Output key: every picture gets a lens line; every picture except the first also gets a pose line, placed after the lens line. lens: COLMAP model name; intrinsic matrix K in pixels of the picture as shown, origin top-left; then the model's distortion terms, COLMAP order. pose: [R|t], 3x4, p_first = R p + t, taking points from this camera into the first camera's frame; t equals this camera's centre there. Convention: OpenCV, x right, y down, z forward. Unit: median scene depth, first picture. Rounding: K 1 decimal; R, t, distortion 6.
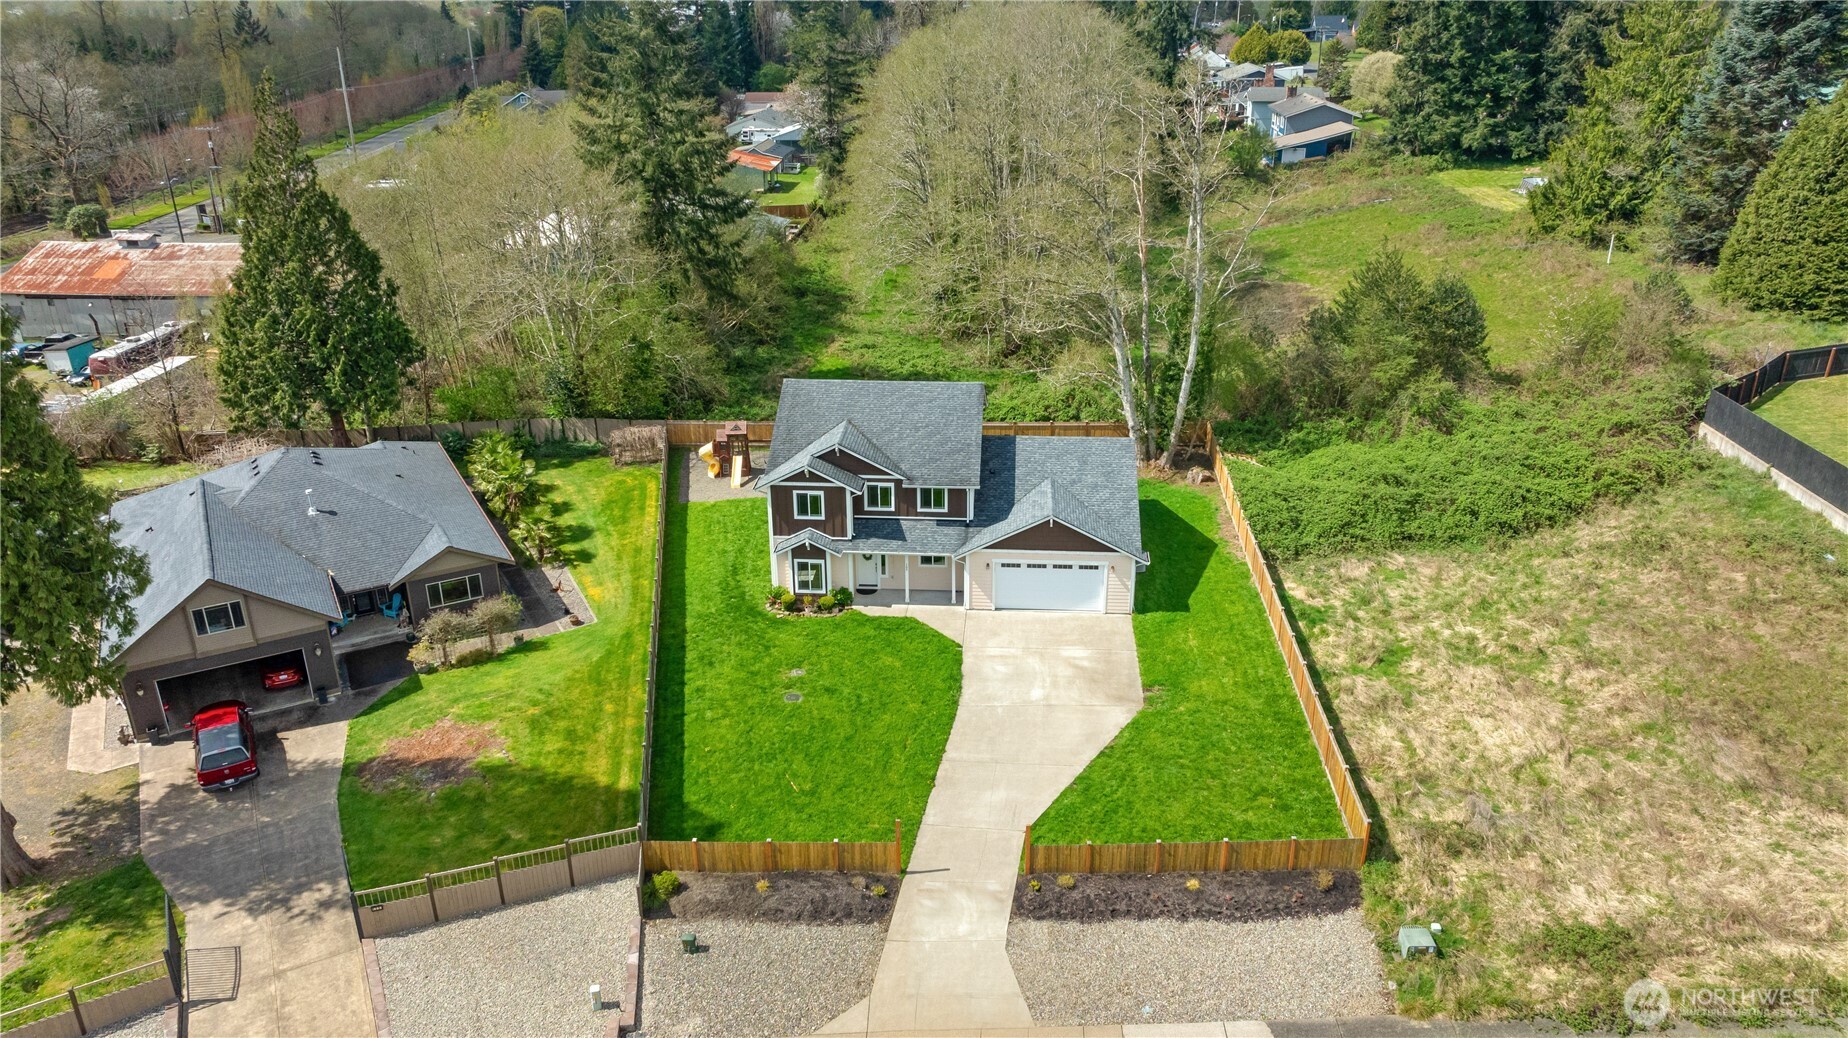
lens RADIAL K [[1299.2, 0, 924.0], [0, 1299.2, 519.0], [0, 0, 1]] dist [-0.019281, 0.004501]
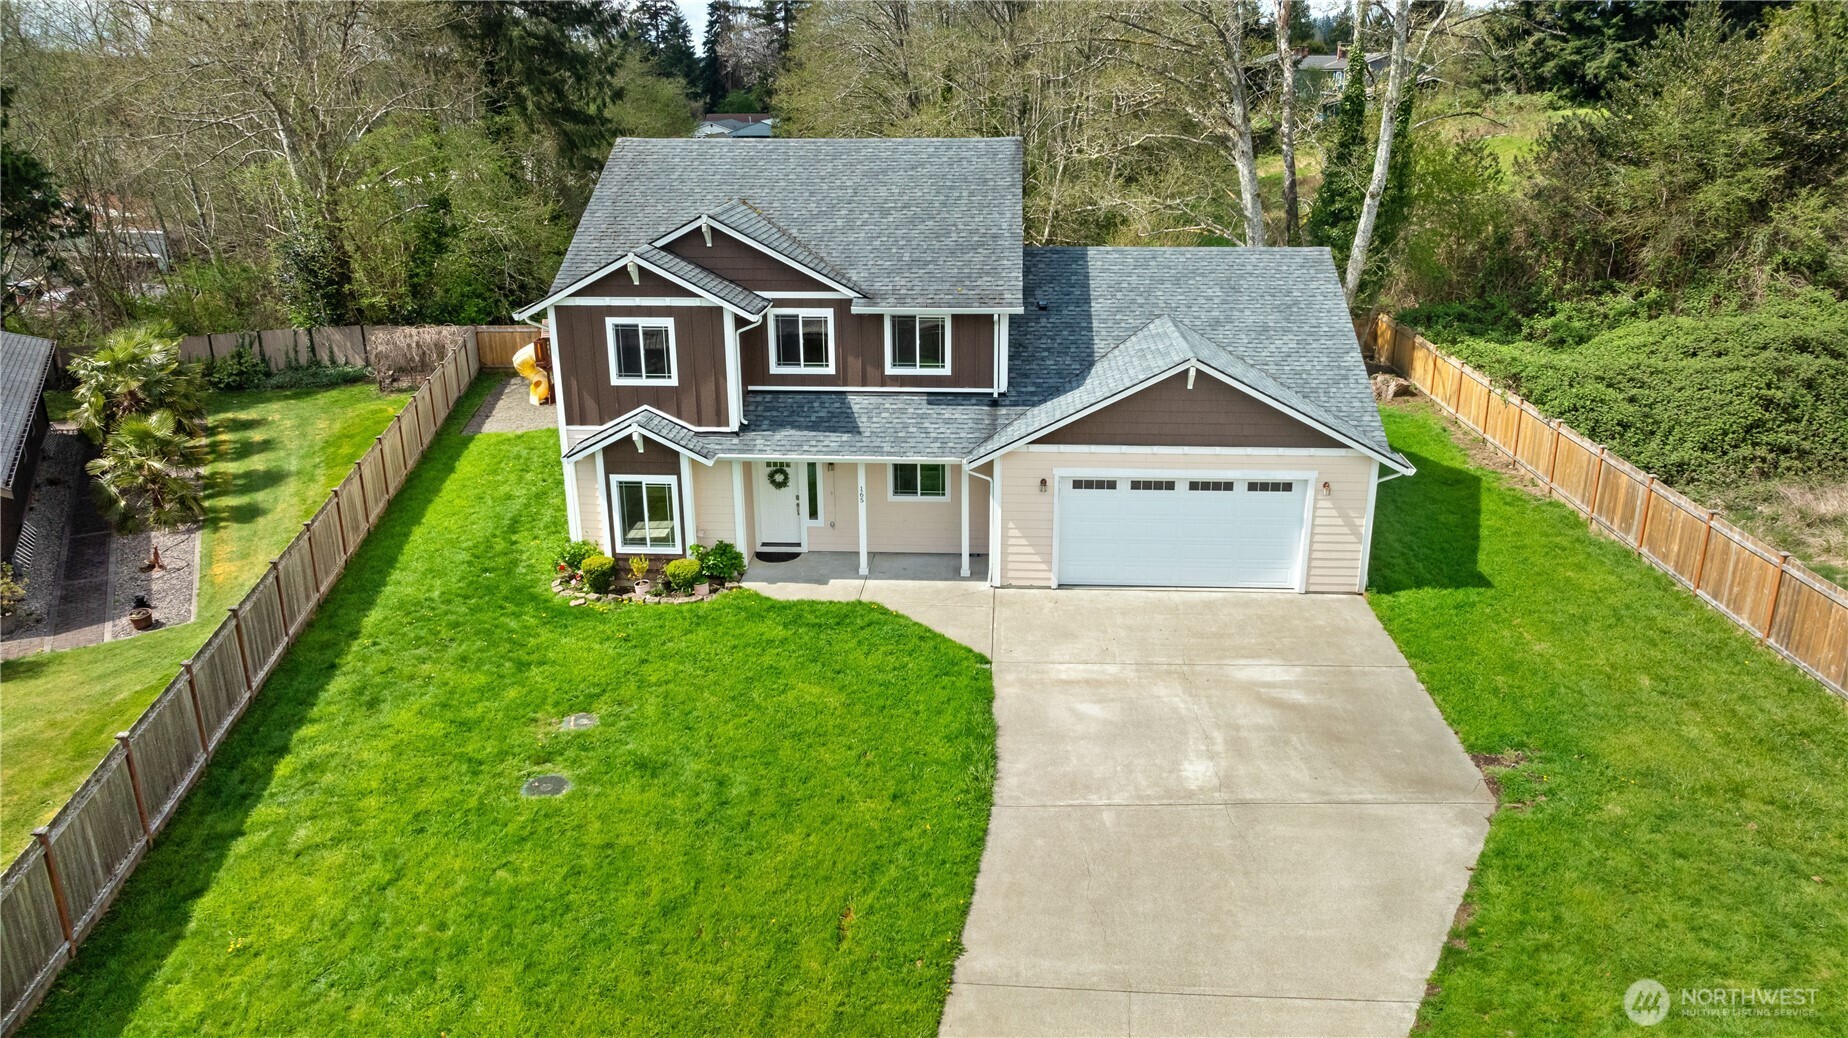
lens RADIAL K [[1299.2, 0, 924.0], [0, 1299.2, 519.0], [0, 0, 1]] dist [-0.019281, 0.004501]
pose [[0.999906, -0.003336, 0.013301, 0.002389], [0.004246, 0.997608, -0.068989, 0.077378], [-0.013039, 0.069039, 0.997529, 0.552188]]
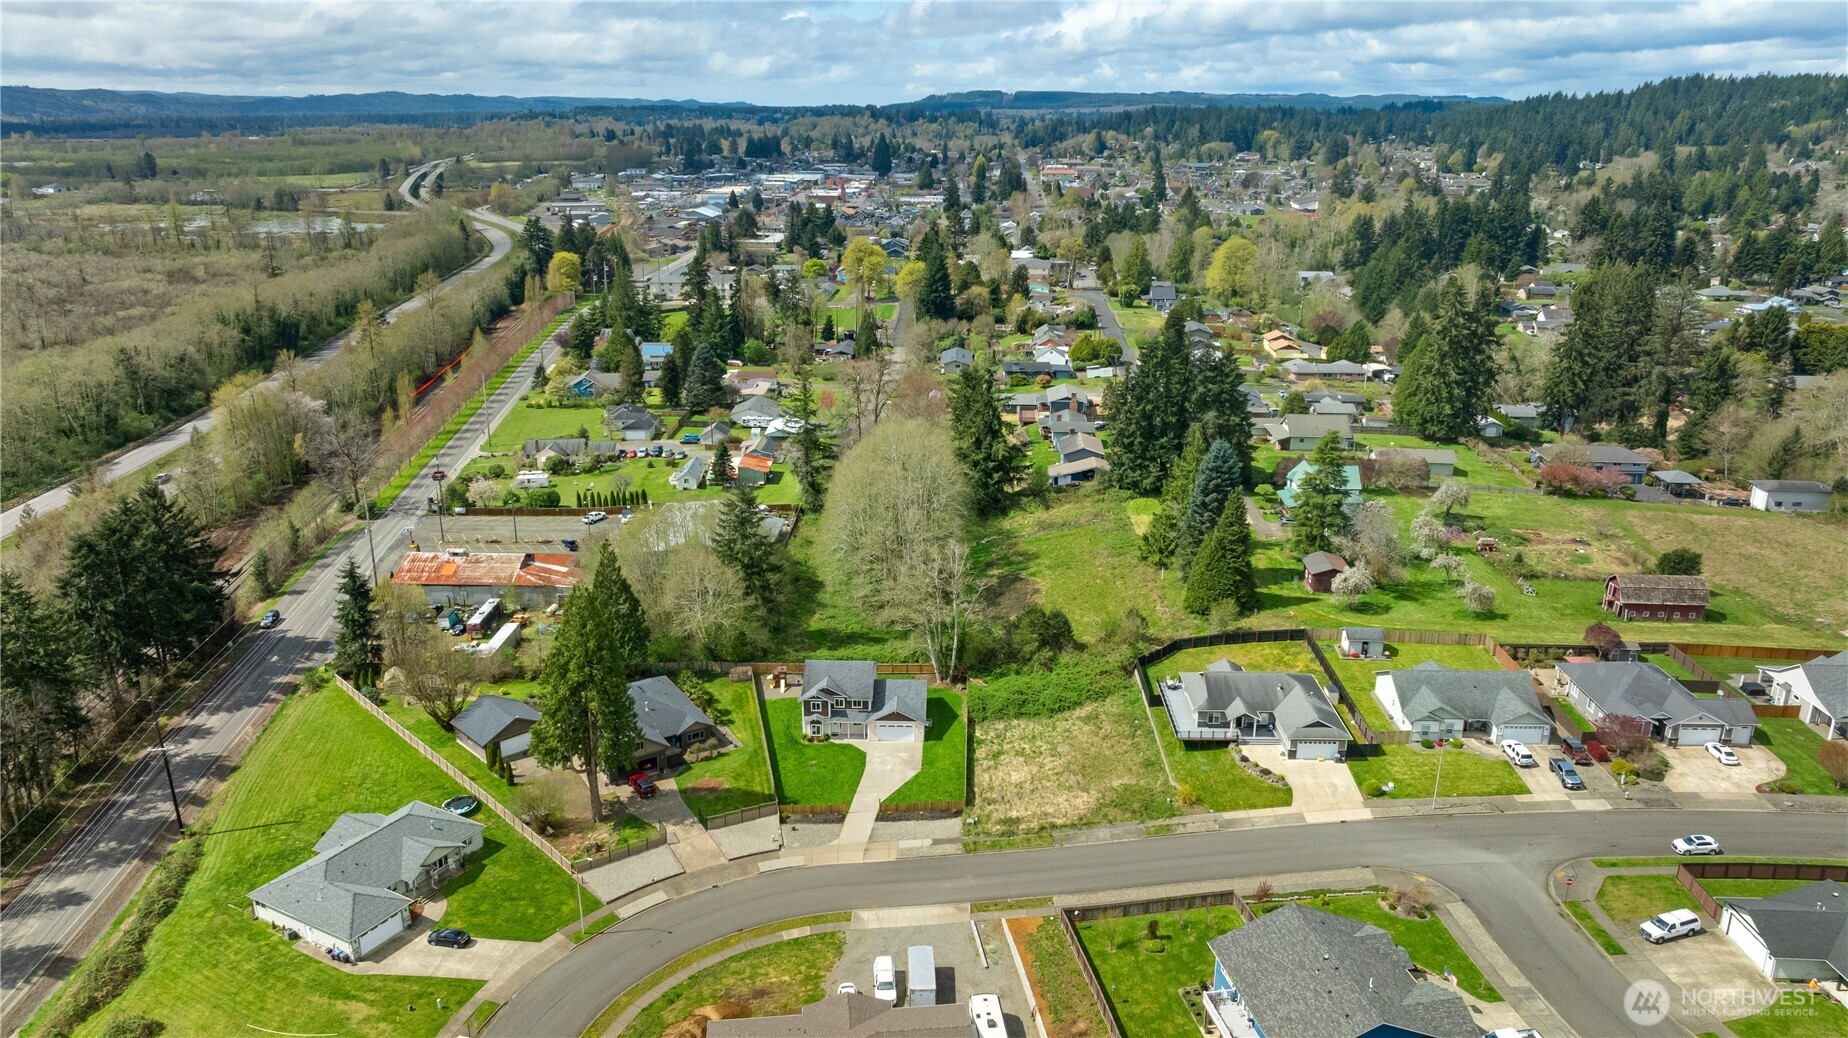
lens RADIAL K [[1299.2, 0, 924.0], [0, 1299.2, 519.0], [0, 0, 1]] dist [-0.019281, 0.004501]
pose [[0.999073, -0.003217, 0.042928, 0.033841], [0.007055, 0.995956, -0.089563, -0.171139], [-0.042467, 0.089783, 0.995056, -2.041851]]
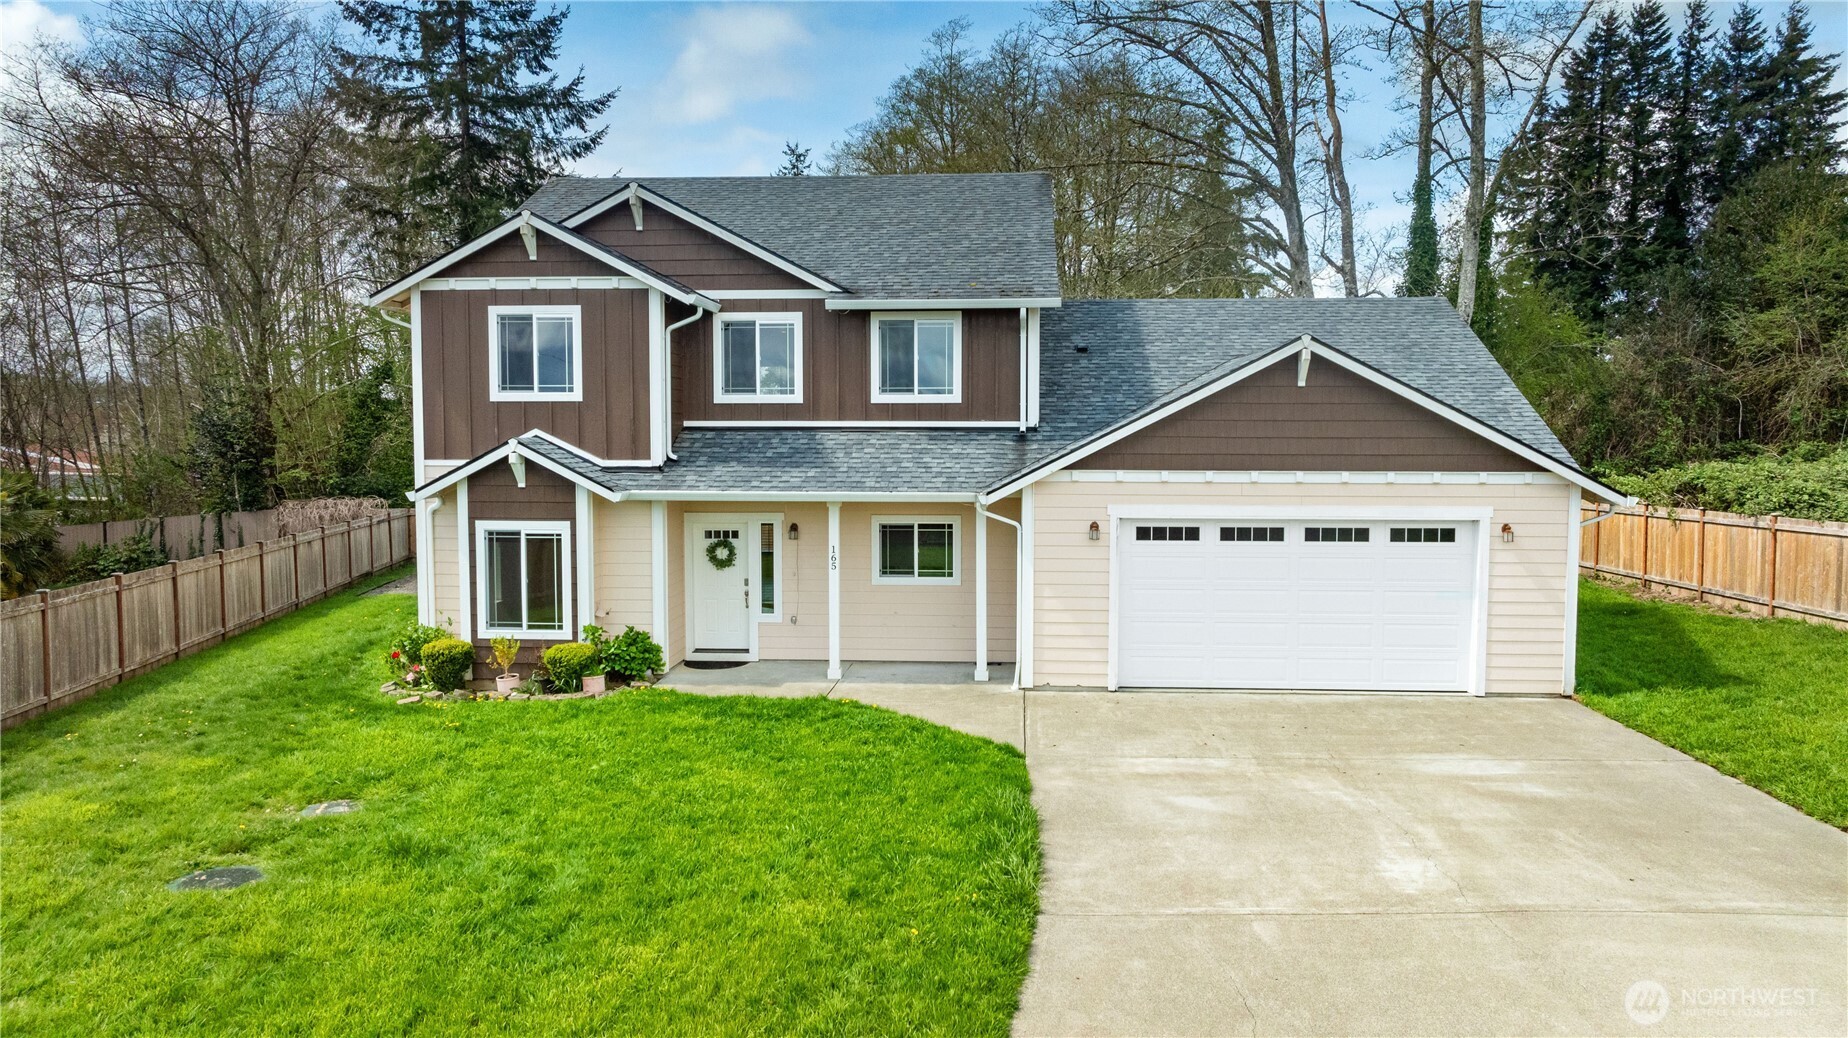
lens RADIAL K [[1299.2, 0, 924.0], [0, 1299.2, 519.0], [0, 0, 1]] dist [-0.019281, 0.004501]
pose [[0.999955, 0.007986, 0.005132, 0.007181], [-0.005879, 0.945427, -0.325780, 0.132407], [-0.007453, 0.325735, 0.945432, 0.700804]]
